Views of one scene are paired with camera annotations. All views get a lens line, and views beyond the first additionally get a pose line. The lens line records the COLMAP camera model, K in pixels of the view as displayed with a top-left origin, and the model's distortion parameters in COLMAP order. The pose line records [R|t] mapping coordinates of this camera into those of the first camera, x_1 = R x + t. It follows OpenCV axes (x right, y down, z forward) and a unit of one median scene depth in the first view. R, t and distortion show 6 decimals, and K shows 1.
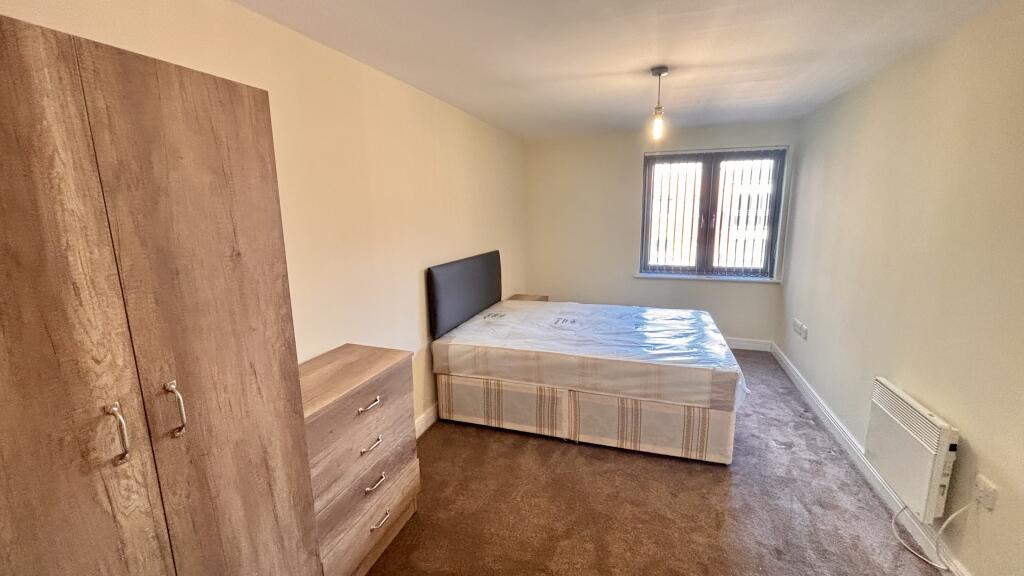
lens RADIAL K [[411.5, 0, 511.6], [0, 411.5, 284.4], [0, 0, 1]] dist [0.000579, 0.000089]
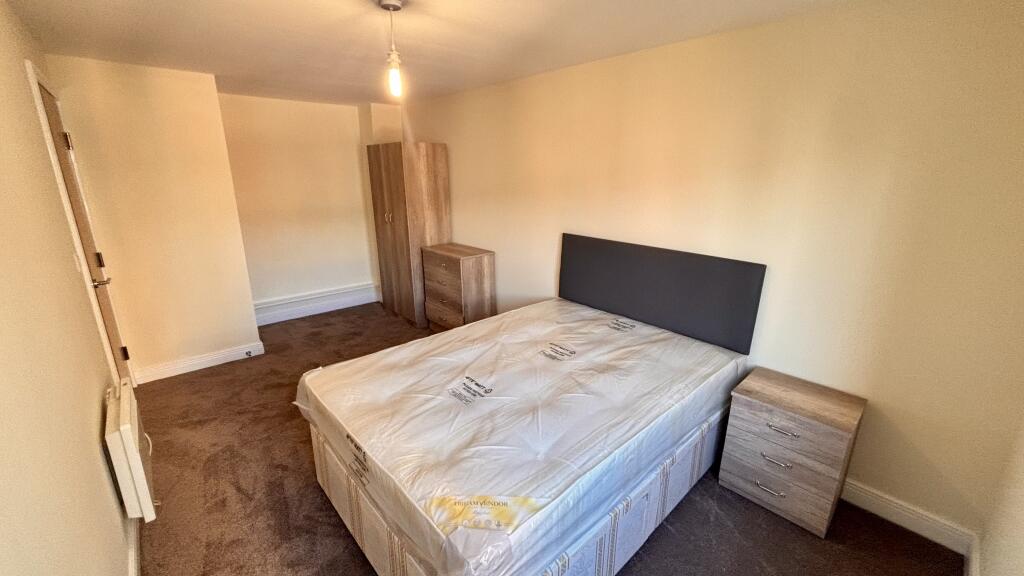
lens RADIAL K [[411.5, 0, 512.7], [0, 411.5, 287.7], [0, 0, 1]] dist [0.000579, 0.000089]
pose [[-0.492251, 0.247618, -0.834490, 0.966058], [-0.159069, 0.916952, 0.365919, -0.336063], [0.855796, 0.312865, -0.411982, 1.604535]]
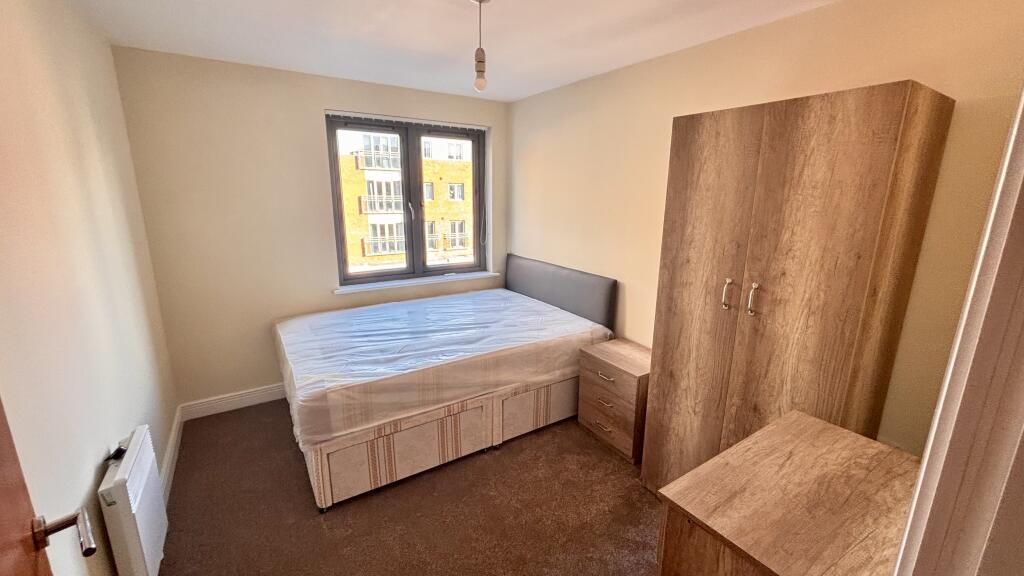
lens RADIAL K [[411.5, 0, 513.4], [0, 411.5, 286.7], [0, 0, 1]] dist [0.000579, 0.000089]
pose [[0.623949, -0.156625, 0.765609, -0.073062], [0.121888, 0.987224, 0.102627, -0.126660], [-0.771901, 0.029284, 0.635068, 0.653598]]
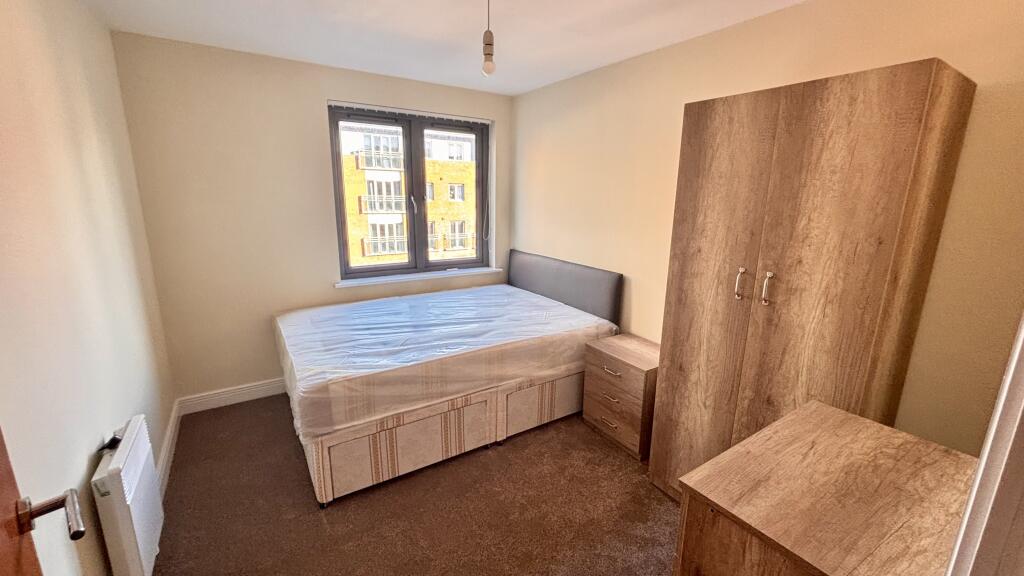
lens RADIAL K [[411.5, 0, 513.9], [0, 411.5, 286.3], [0, 0, 1]] dist [0.000579, 0.000089]
pose [[0.622664, -0.150111, 0.767956, -0.071564], [0.116442, 0.988275, 0.098765, -0.105769], [-0.773777, 0.027925, 0.632842, 0.675548]]
